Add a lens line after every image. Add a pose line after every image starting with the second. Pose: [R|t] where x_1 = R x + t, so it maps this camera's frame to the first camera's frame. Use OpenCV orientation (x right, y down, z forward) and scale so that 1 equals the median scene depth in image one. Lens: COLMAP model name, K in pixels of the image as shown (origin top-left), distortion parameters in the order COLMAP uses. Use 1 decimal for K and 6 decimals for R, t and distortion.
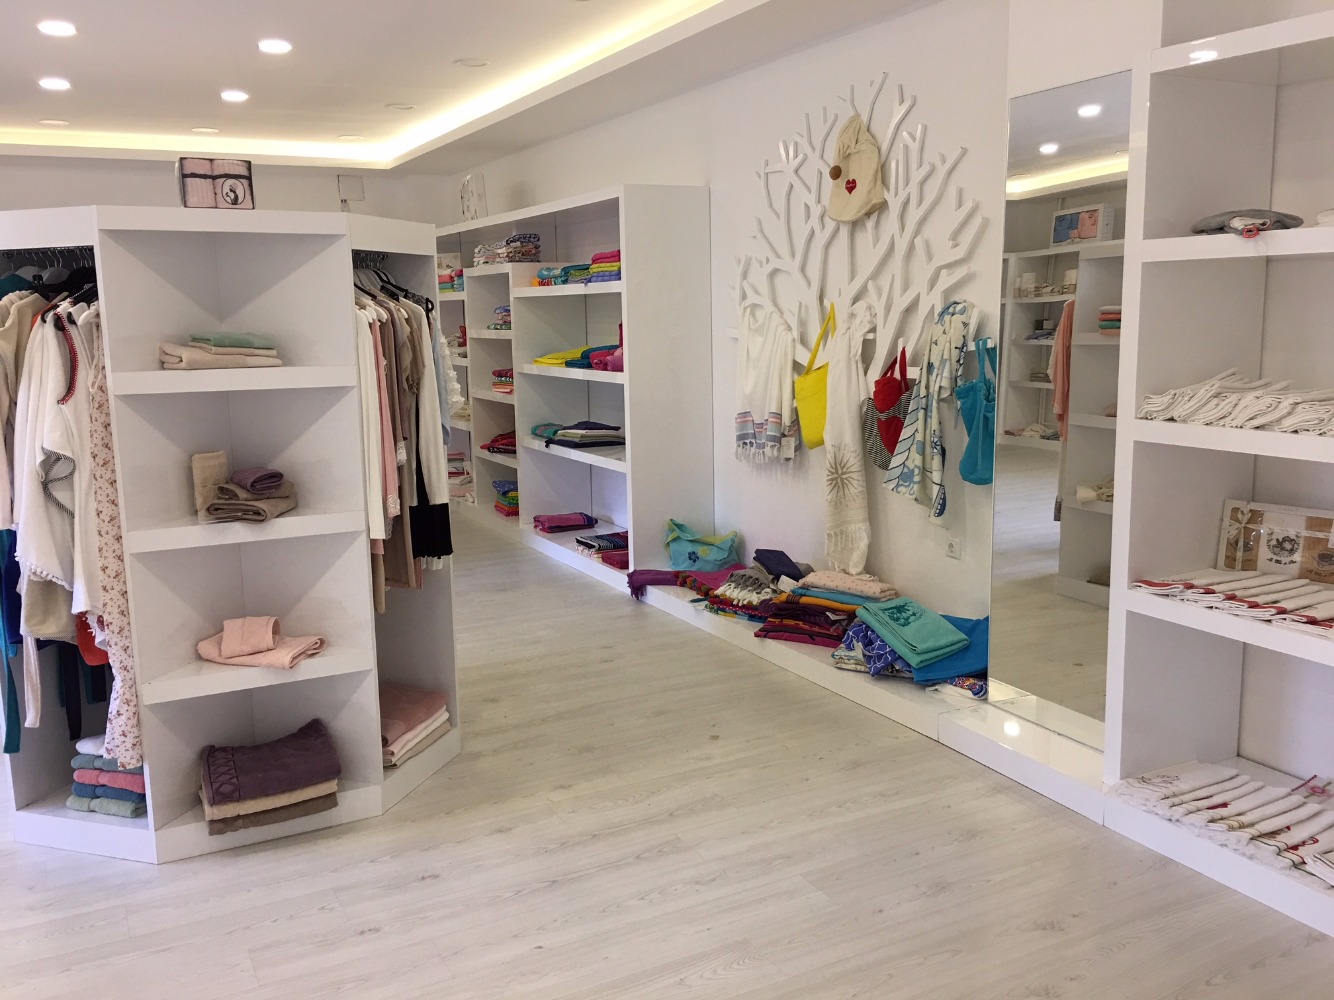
lens RADIAL K [[1132.8, 0, 657.1], [0, 1132.8, 498.2], [0, 0, 1]] dist [0.060434, -0.096550]
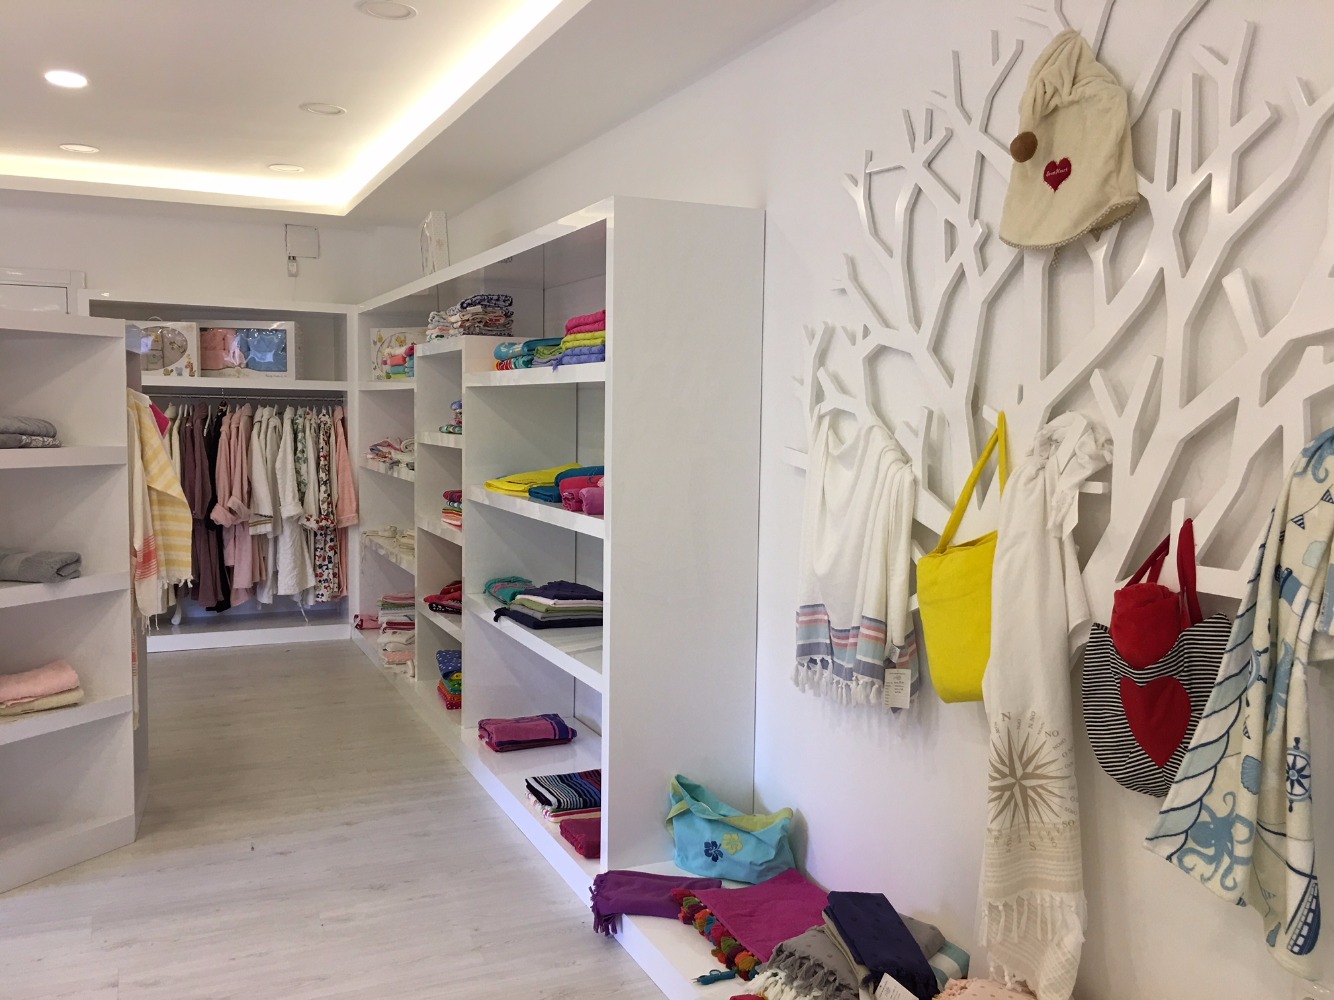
lens RADIAL K [[1132.8, 0, 657.1], [0, 1132.8, 498.2], [0, 0, 1]] dist [0.060434, -0.096550]
pose [[0.997910, 0.039106, -0.051446, 0.029735], [-0.043387, 0.995444, -0.084901, -0.082075], [0.047891, 0.086956, 0.995060, 0.475471]]
